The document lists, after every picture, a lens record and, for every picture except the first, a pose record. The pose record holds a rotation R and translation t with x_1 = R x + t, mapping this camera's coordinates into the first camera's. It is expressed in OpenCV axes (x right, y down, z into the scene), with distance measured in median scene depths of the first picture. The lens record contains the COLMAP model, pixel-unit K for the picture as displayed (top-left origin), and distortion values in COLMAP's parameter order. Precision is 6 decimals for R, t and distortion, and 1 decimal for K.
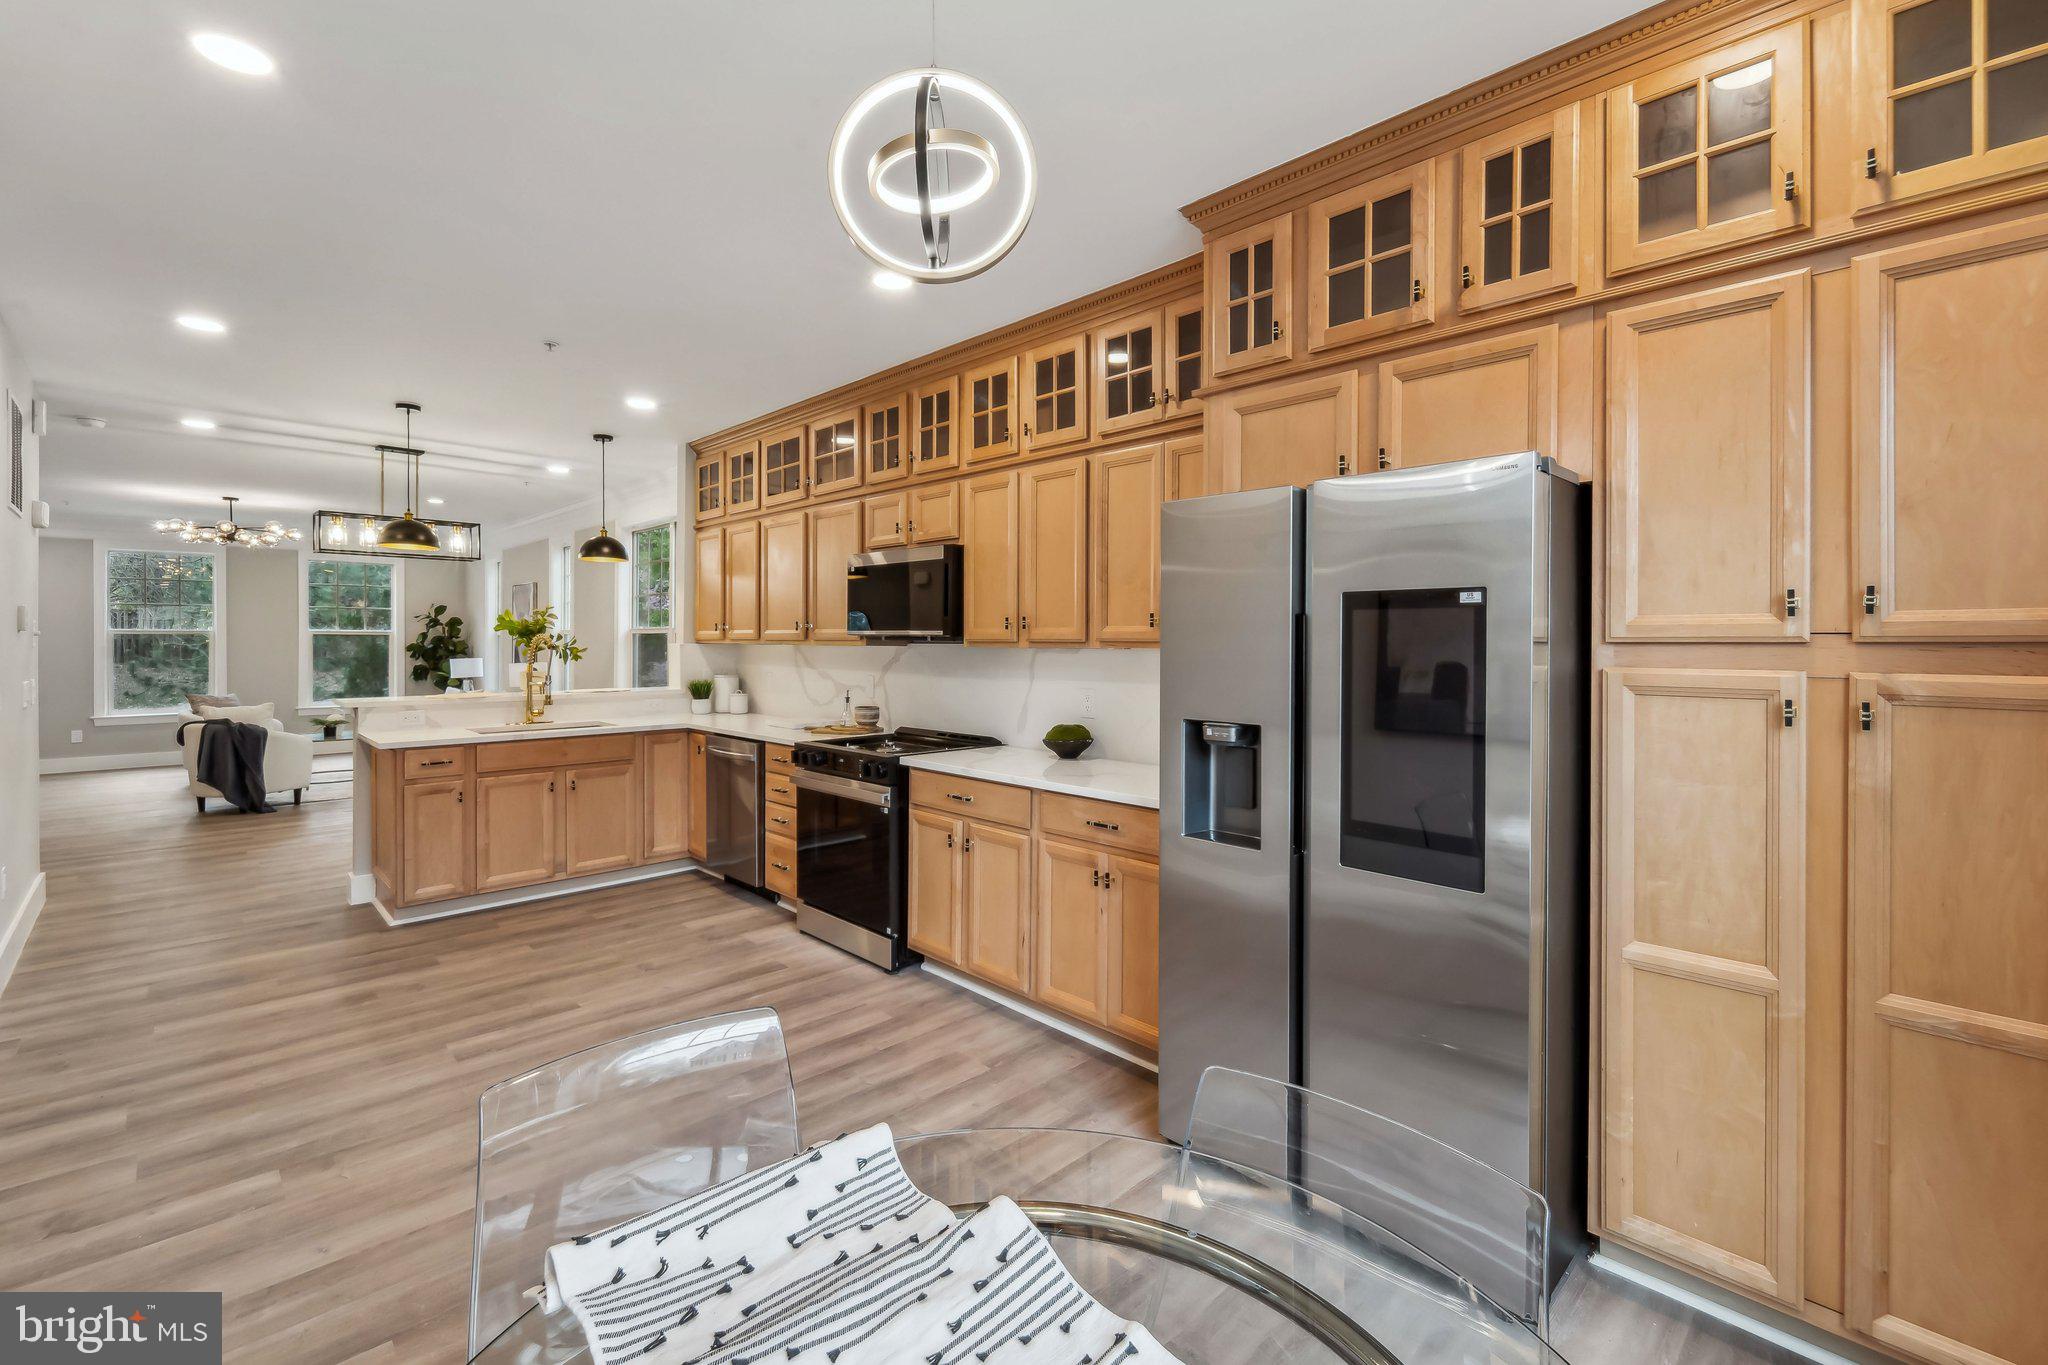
lens RADIAL K [[837.1, 0, 1025.0], [0, 837.1, 651.5], [0, 0, 1]] dist [-0.042272, -0.000162]
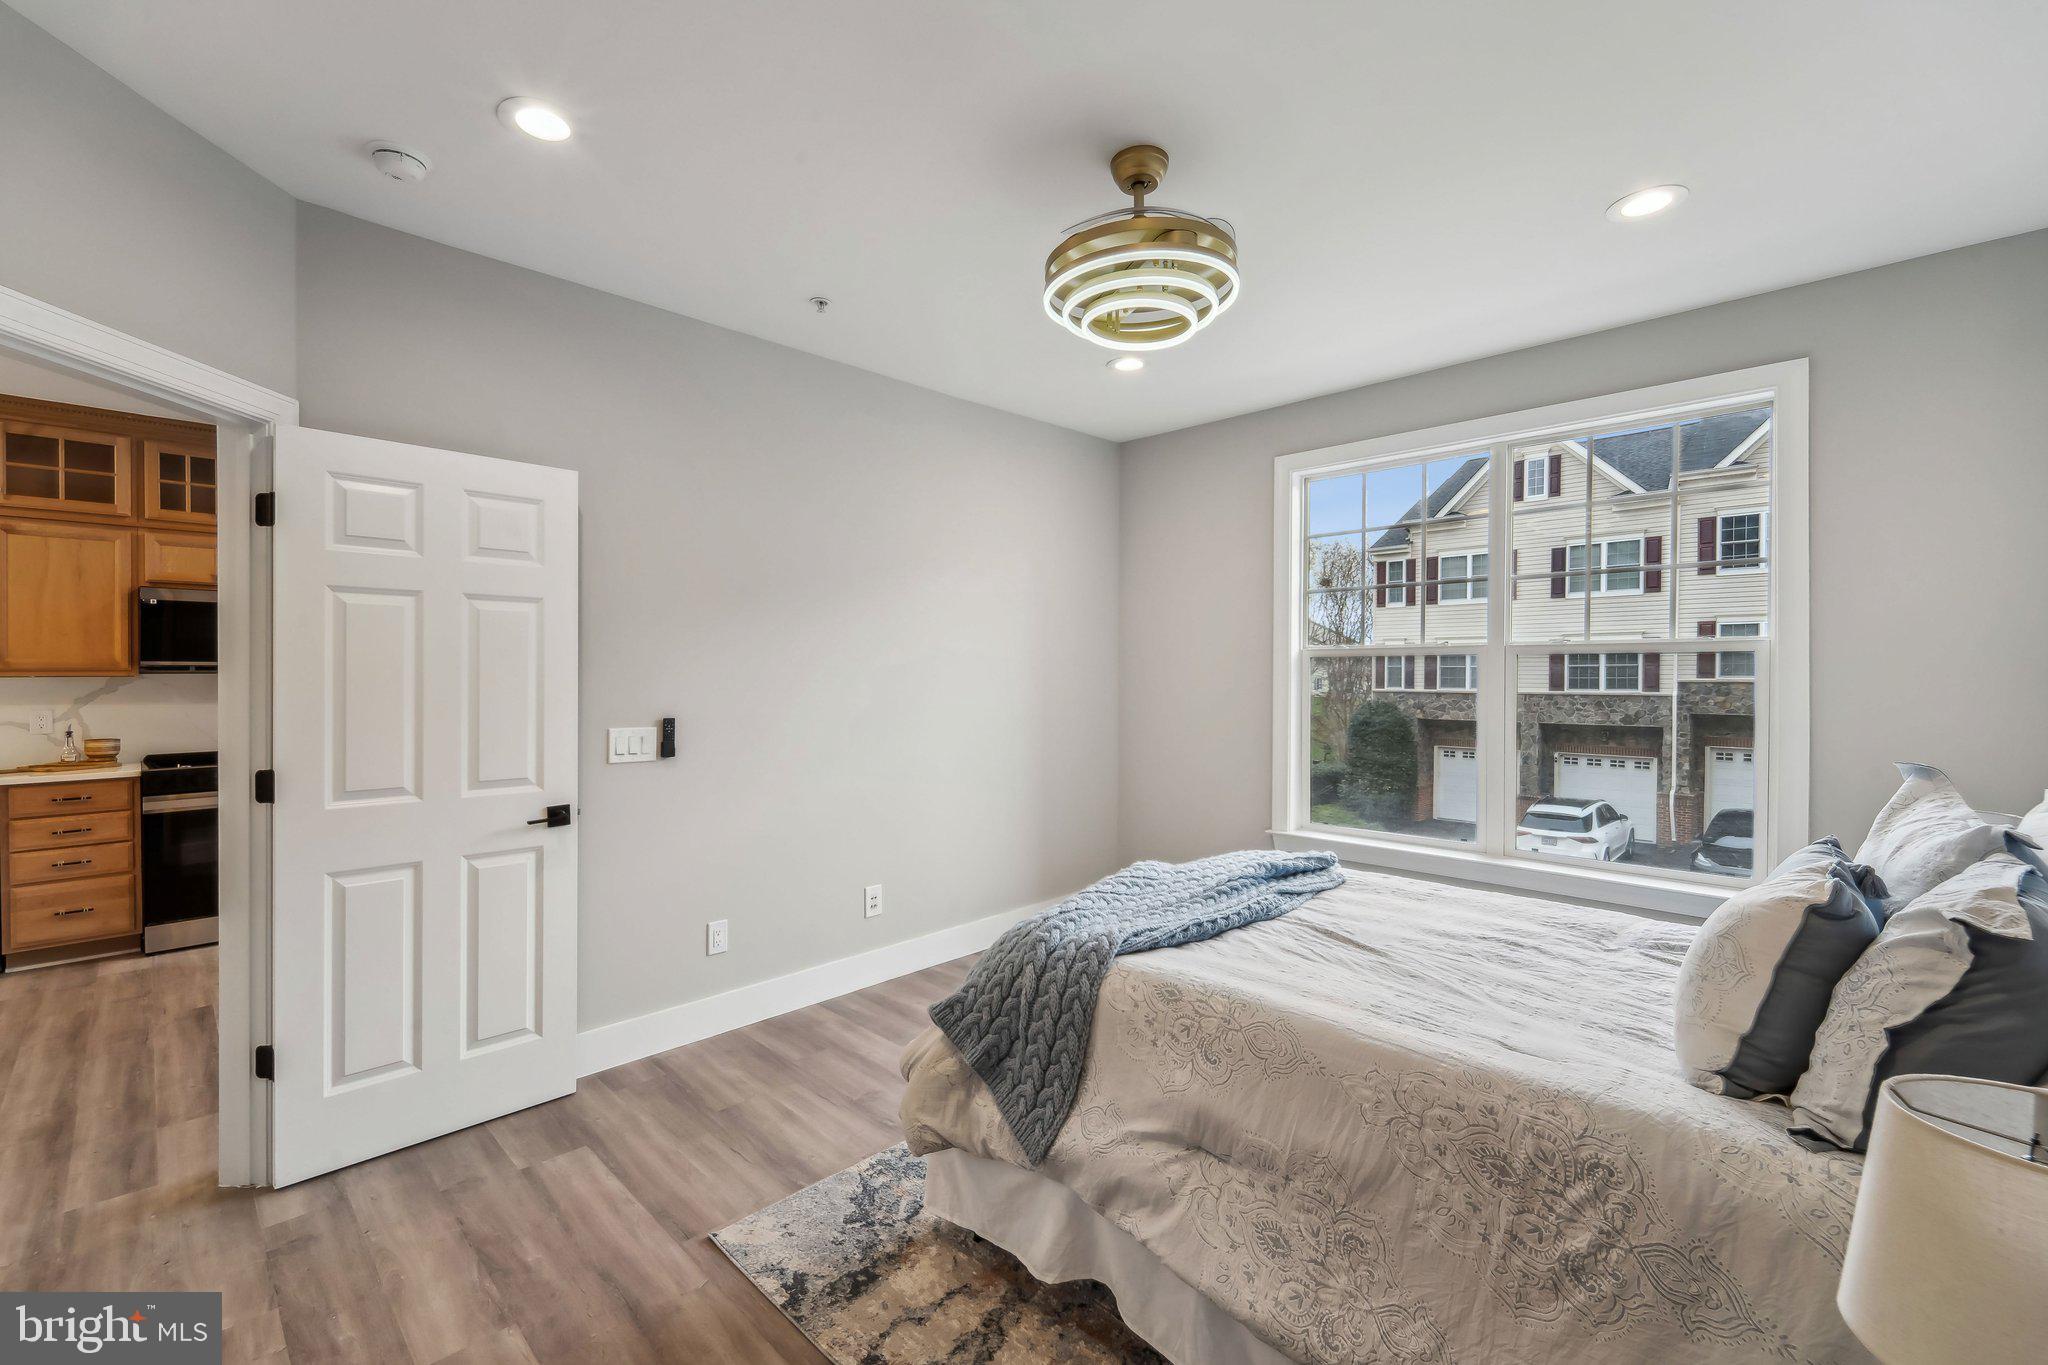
lens RADIAL K [[852.9, 0, 1014.5], [0, 852.9, 673.1], [0, 0, 1]] dist [0.002074, -0.000025]
pose [[0.010815, -0.013976, 0.999844, -1.463856], [0.005624, 0.999887, 0.013916, -0.023273], [-0.999926, 0.005473, 0.010892, -0.091201]]
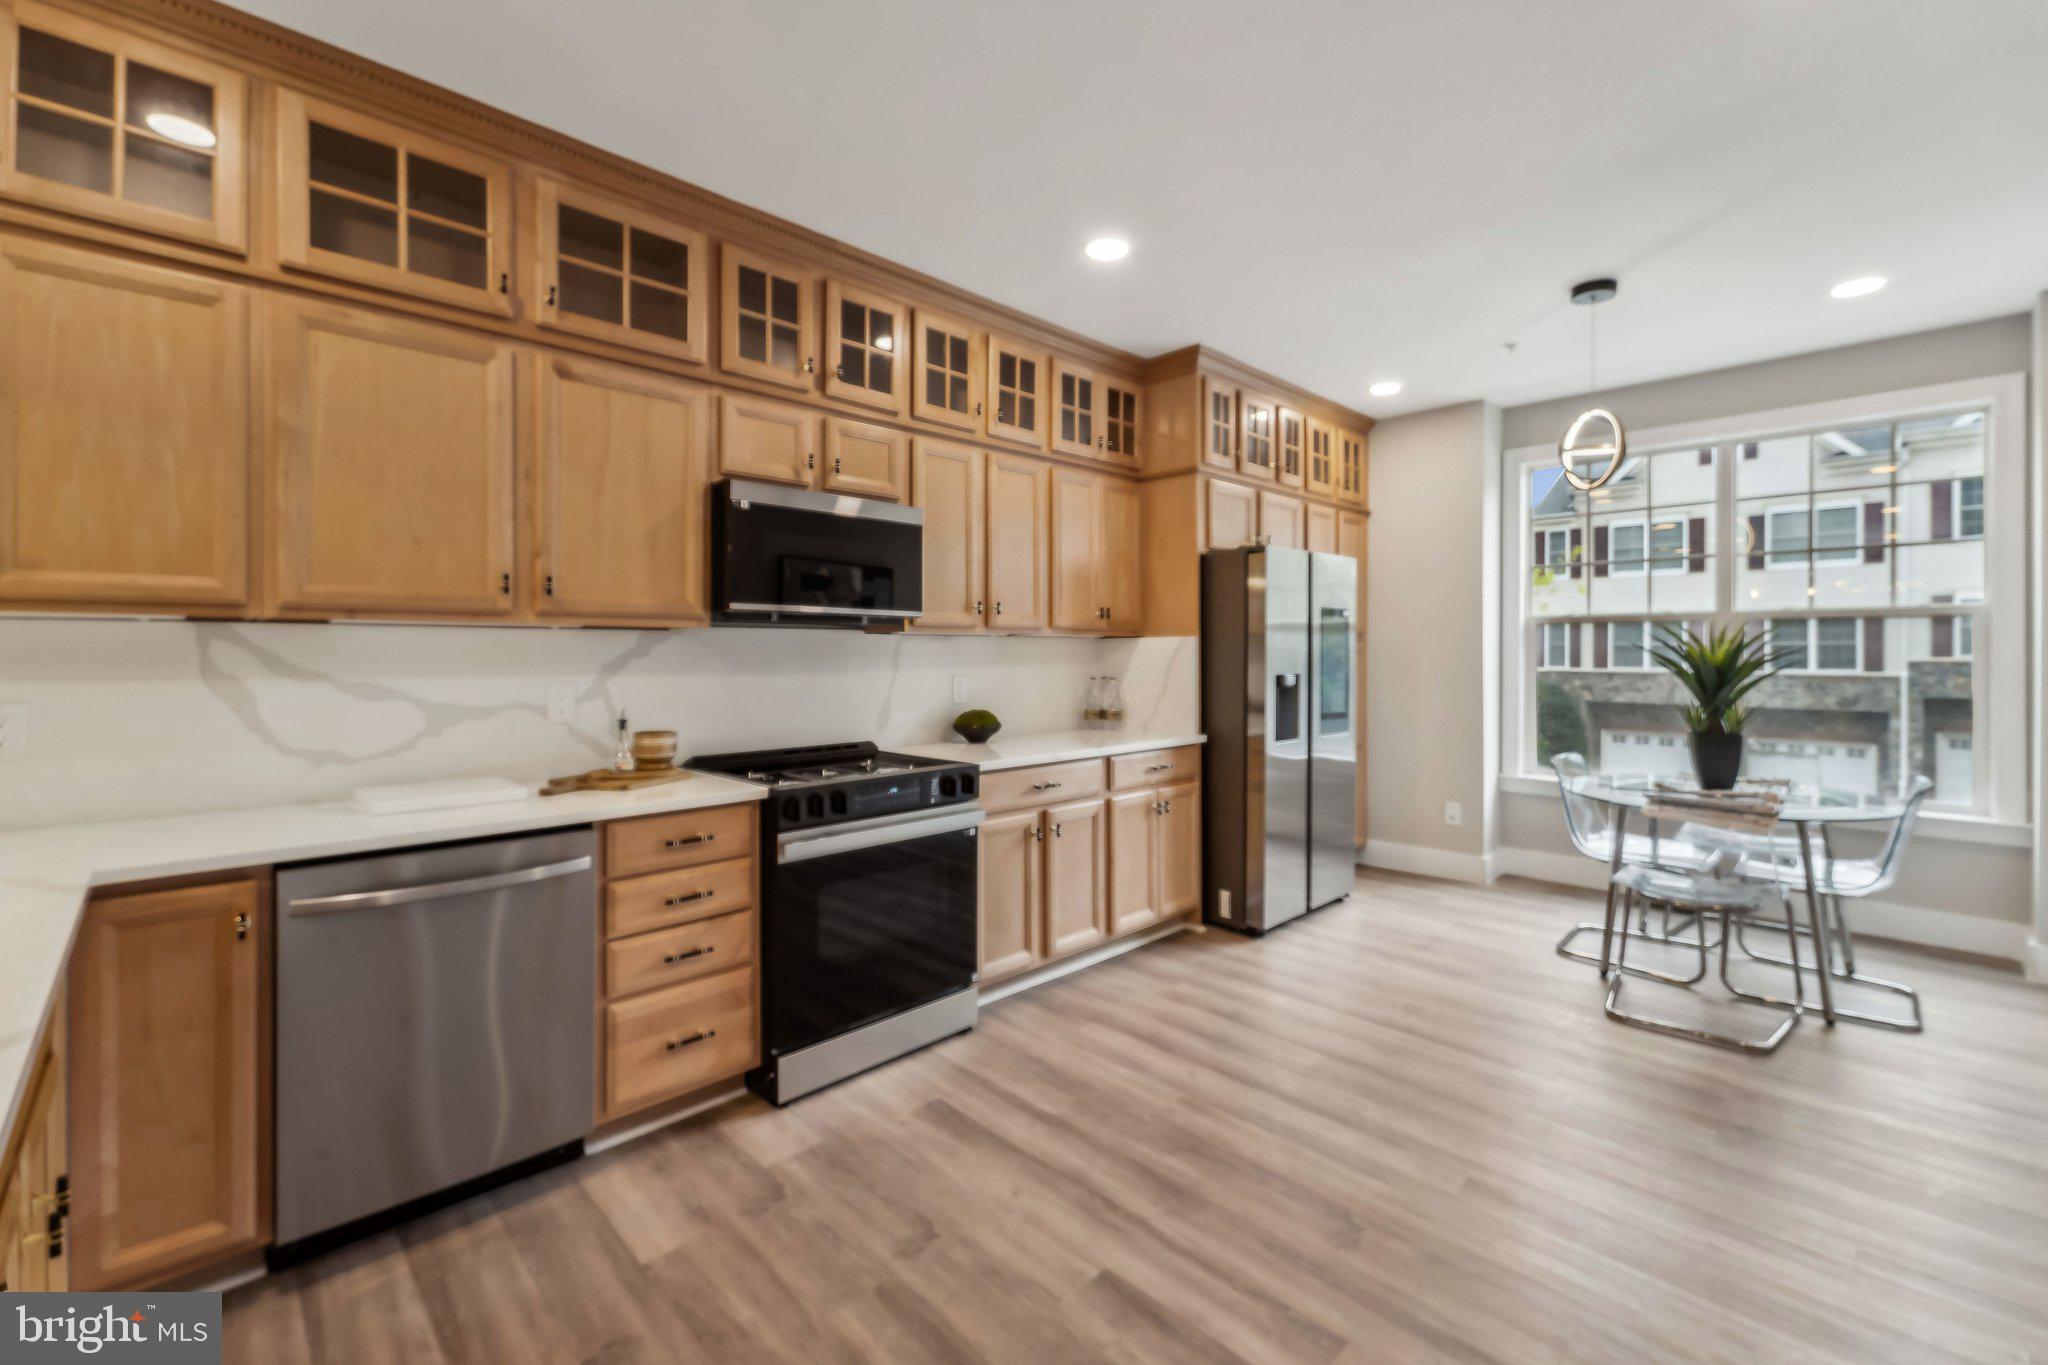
lens RADIAL K [[853.9, 0, 1021.6], [0, 853.9, 648.8], [0, 0, 1]] dist [0.001232, 0.000009]
pose [[0.030678, -0.010490, 0.999474, -0.978205], [0.001683, 0.999944, 0.010443, 0.001700], [-0.999528, 0.001361, 0.030694, 0.902922]]
